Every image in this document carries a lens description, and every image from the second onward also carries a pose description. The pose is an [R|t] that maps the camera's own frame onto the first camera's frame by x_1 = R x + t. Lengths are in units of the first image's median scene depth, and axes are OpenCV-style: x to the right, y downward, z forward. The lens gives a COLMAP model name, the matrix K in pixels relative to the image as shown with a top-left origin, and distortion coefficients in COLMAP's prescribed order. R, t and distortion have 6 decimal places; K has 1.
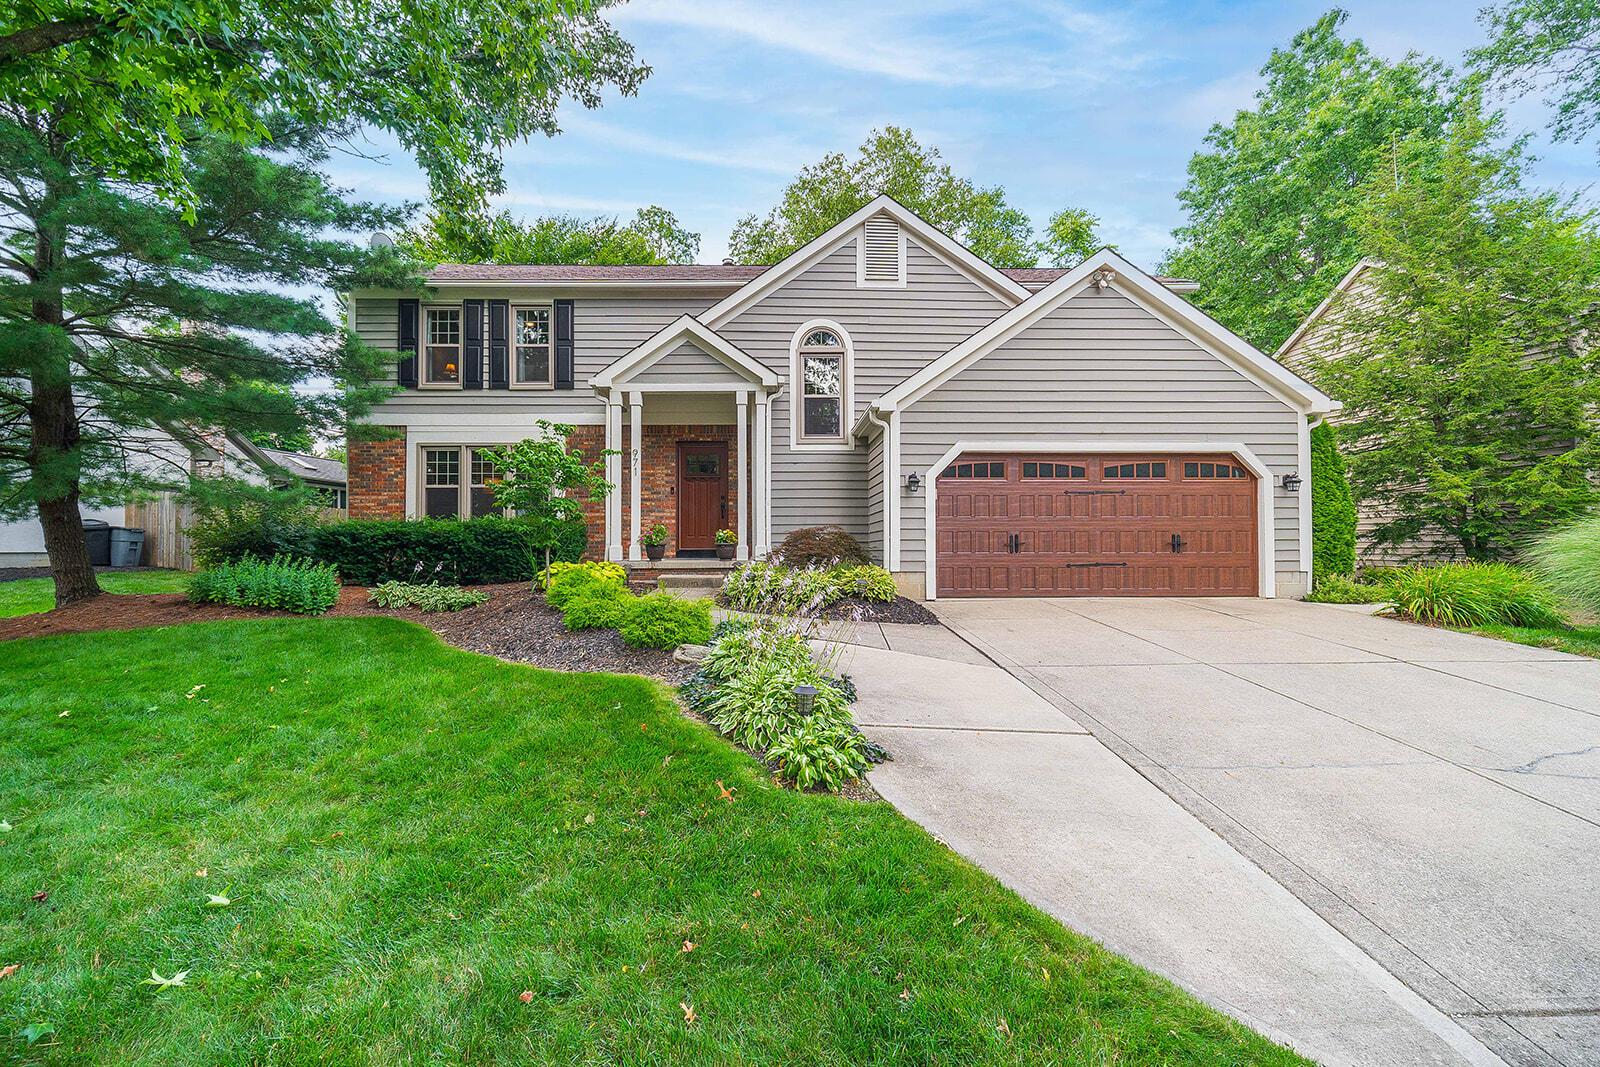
lens RADIAL K [[666.6, 0, 770.1], [0, 666.6, 552.0], [0, 0, 1]] dist [-0.001743, -0.000599]
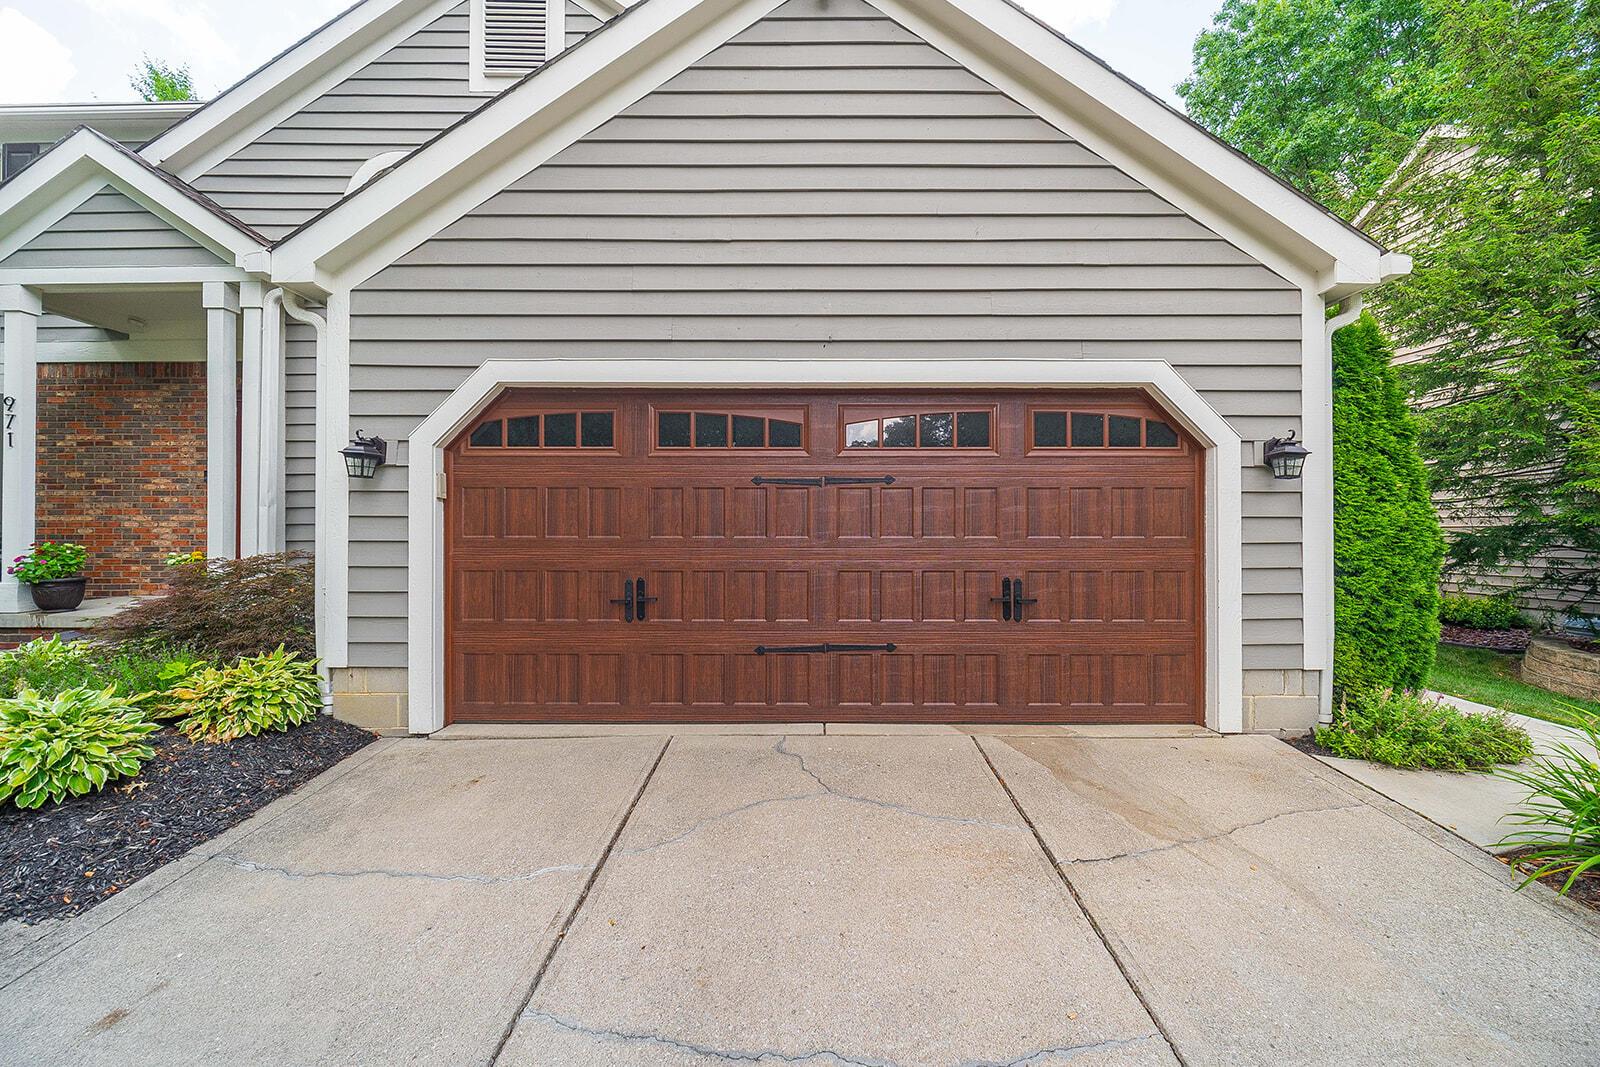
lens RADIAL K [[654.0, 0, 803.9], [0, 654.0, 541.6], [0, 0, 1]] dist [0.000024, -0.000413]
pose [[0.999814, 0.002958, -0.019064, 0.423046], [-0.002788, 0.999956, 0.008939, -0.047154], [0.019089, -0.008884, 0.999778, 0.504049]]
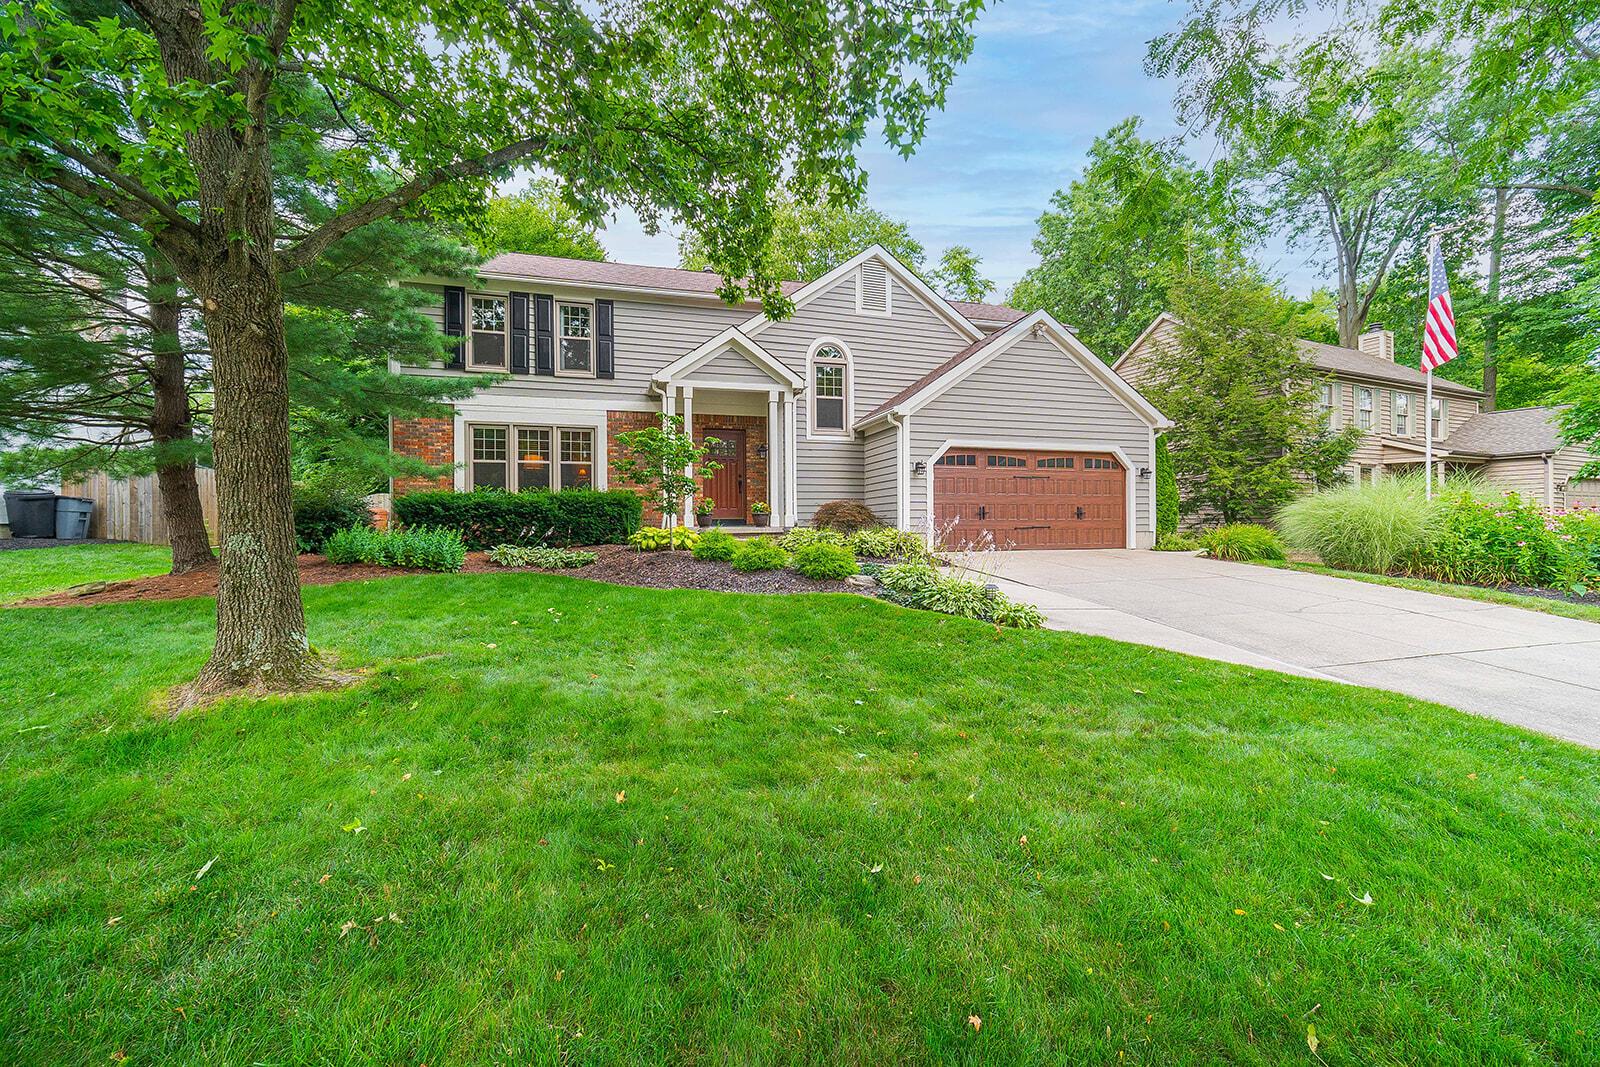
lens RADIAL K [[654.0, 0, 803.9], [0, 654.0, 541.6], [0, 0, 1]] dist [0.000024, -0.000413]
pose [[0.962609, -0.009581, 0.270726, -0.323019], [0.004748, 0.999818, 0.018501, 0.018048], [-0.270854, -0.016524, 0.962479, -0.198466]]
